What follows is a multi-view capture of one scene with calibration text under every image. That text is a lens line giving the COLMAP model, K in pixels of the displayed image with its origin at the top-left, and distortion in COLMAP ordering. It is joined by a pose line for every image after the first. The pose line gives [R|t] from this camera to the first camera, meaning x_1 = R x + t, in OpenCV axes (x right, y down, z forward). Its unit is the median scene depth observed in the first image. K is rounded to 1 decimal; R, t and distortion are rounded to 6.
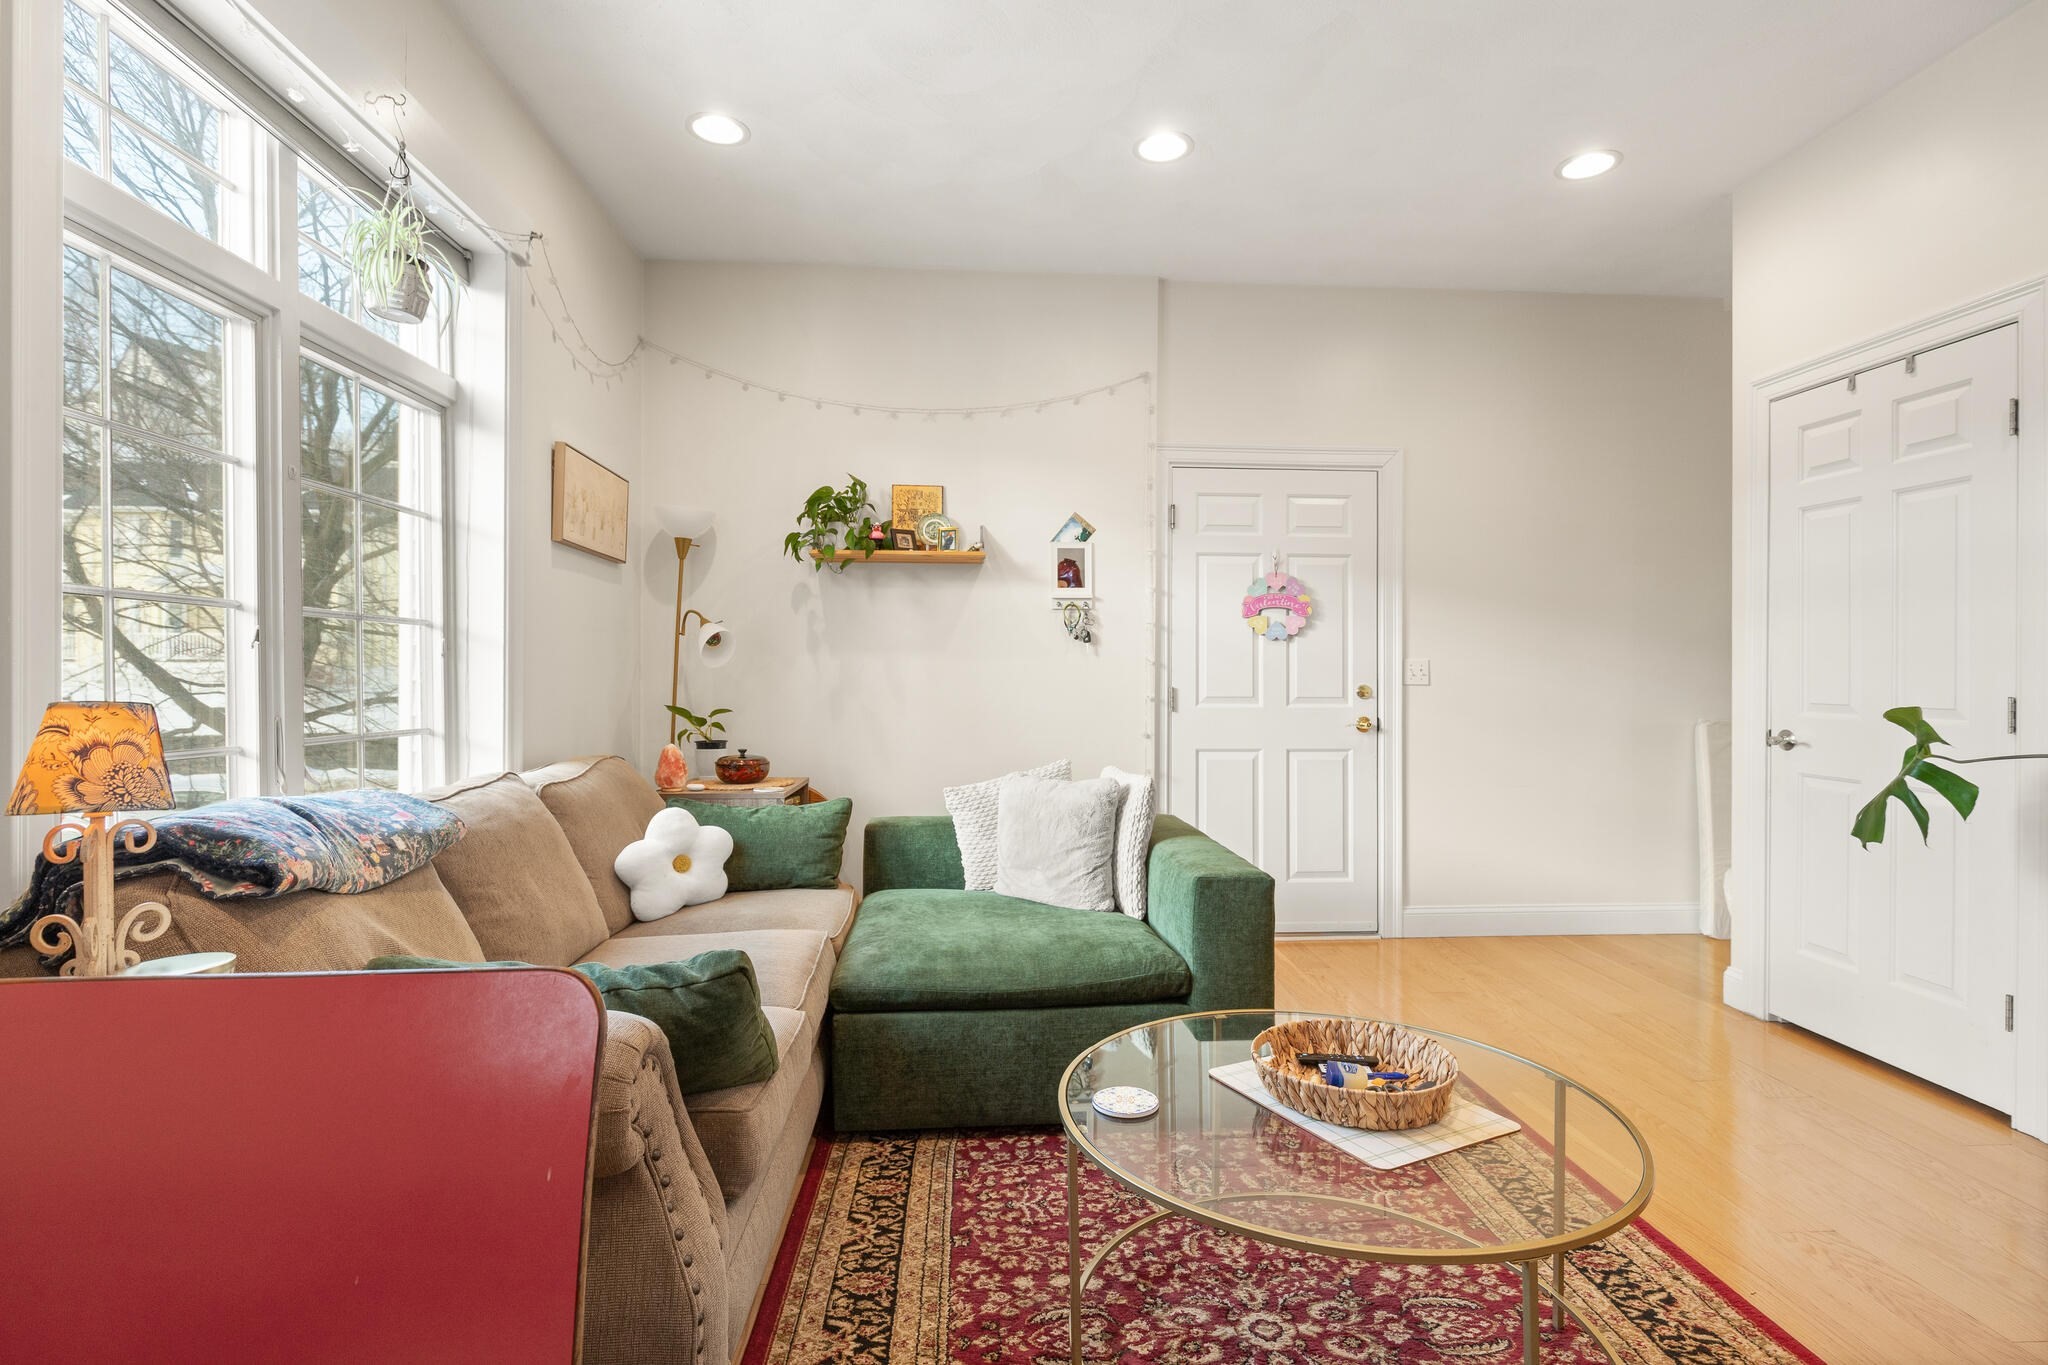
lens RADIAL K [[977.9, 0, 1024.0], [0, 977.9, 682.5], [0, 0, 1]] dist [-0.001681, 0.000062]
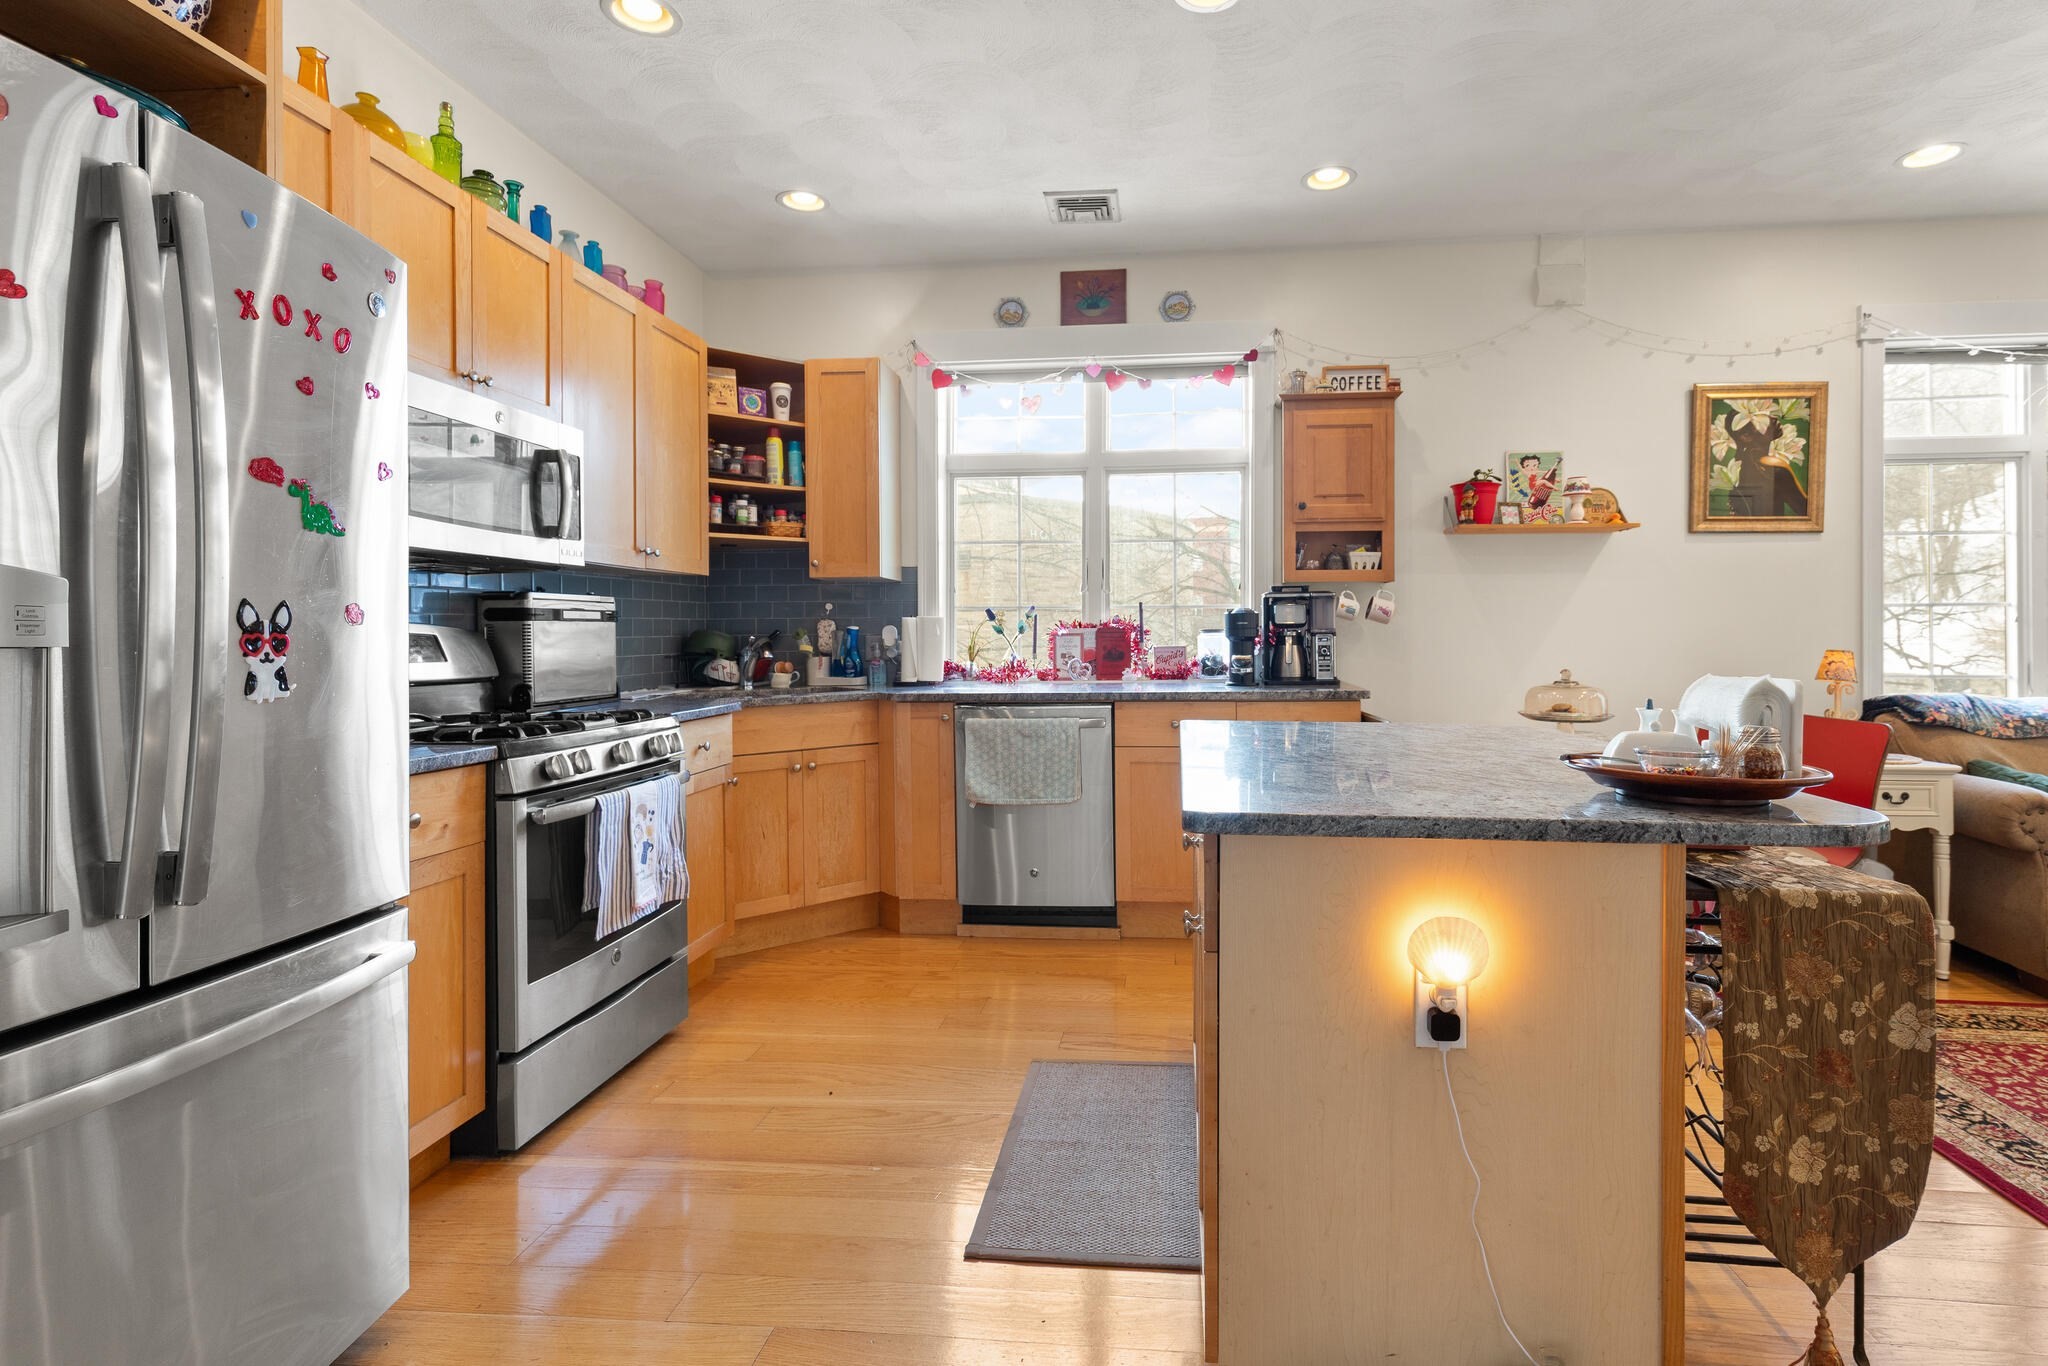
lens RADIAL K [[992.4, 0, 1082.7], [0, 992.4, 640.1], [0, 0, 1]] dist [0.009759, 0.000010]
pose [[-0.140721, 0.006854, -0.990026, 0.813094], [0.000679, 0.999976, 0.006826, -0.011417], [0.990049, 0.000289, -0.140722, -0.323453]]
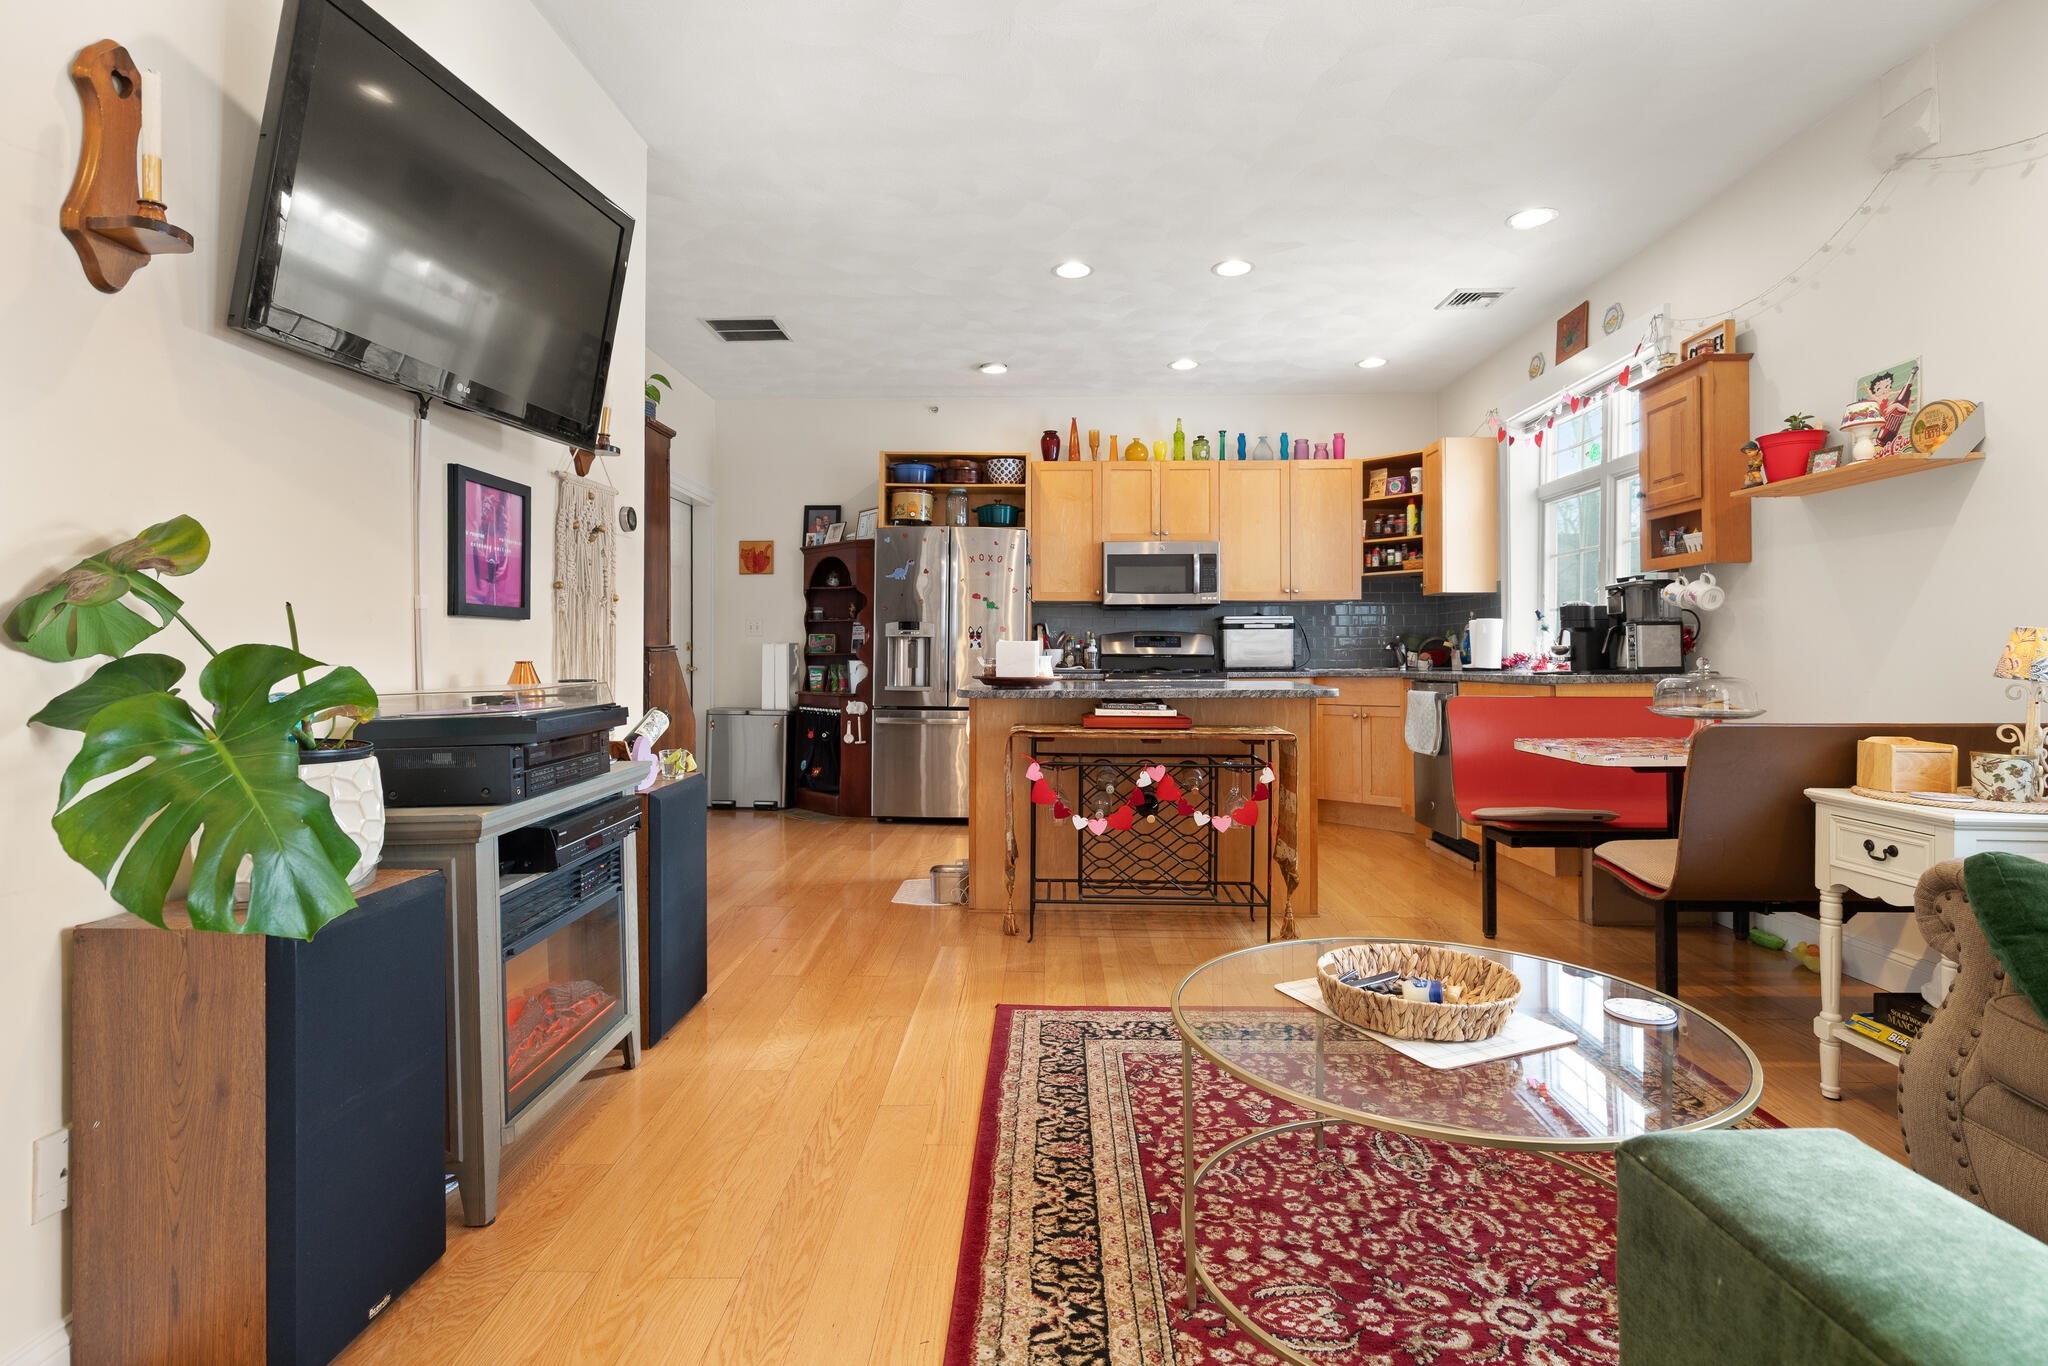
lens RADIAL K [[977.4, 0, 1029.5], [0, 977.4, 642.9], [0, 0, 1]] dist [-0.002610, -0.000458]
pose [[-0.997156, 0.003866, 0.075262, 0.282957], [0.003107, 0.999943, -0.010202, 0.018557], [-0.075298, -0.009939, -0.997112, 0.875074]]
